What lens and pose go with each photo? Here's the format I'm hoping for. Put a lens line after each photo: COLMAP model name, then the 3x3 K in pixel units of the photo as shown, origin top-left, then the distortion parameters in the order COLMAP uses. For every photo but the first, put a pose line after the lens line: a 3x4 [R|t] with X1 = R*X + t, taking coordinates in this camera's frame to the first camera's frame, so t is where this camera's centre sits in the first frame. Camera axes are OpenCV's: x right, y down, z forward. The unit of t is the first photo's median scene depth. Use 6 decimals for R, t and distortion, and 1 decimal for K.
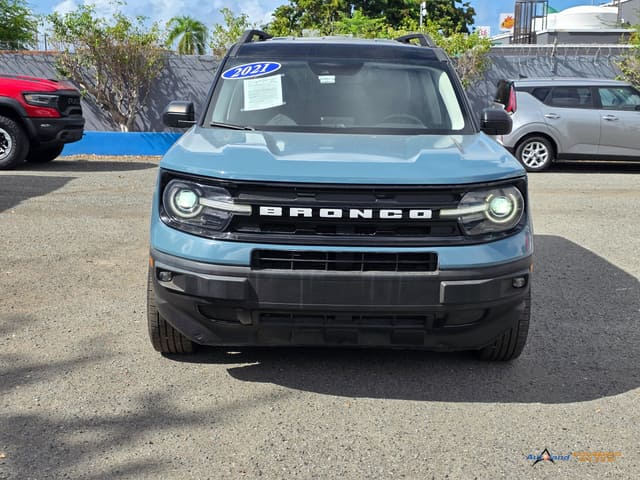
lens RADIAL K [[873.6, 0, 329.1], [0, 873.6, 245.9], [0, 0, 1]] dist [0.075284, 0.000000]
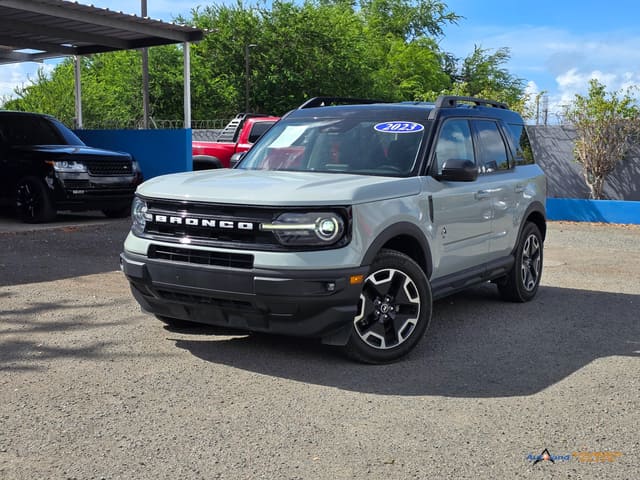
lens RADIAL K [[873.6, 0, 331.3], [0, 873.6, 265.6], [0, 0, 1]] dist [0.075284, 0.000000]
pose [[0.839066, 0.069536, -0.539568, 0.946692], [-0.102472, 0.994246, -0.031220, 0.053743], [0.534292, 0.081487, 0.841363, -0.078558]]
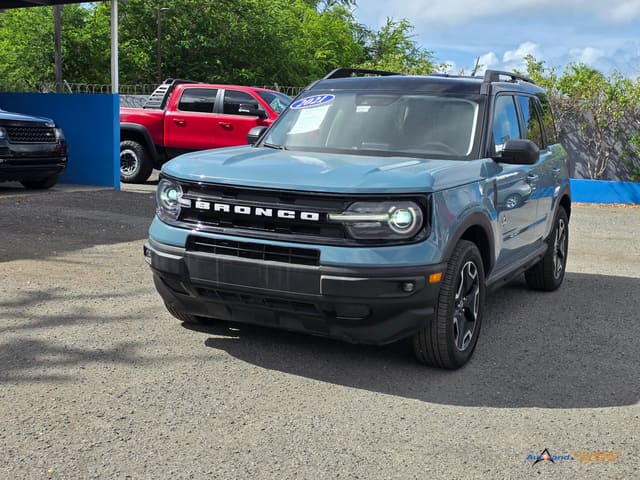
lens RADIAL K [[873.6, 0, 318.9], [0, 873.6, 242.9], [0, 0, 1]] dist [0.075284, 0.000000]
pose [[0.888945, 0.081873, -0.450636, 0.637838], [-0.107876, 0.993640, -0.032272, 0.035535], [0.445128, 0.077301, 0.892124, -0.043708]]
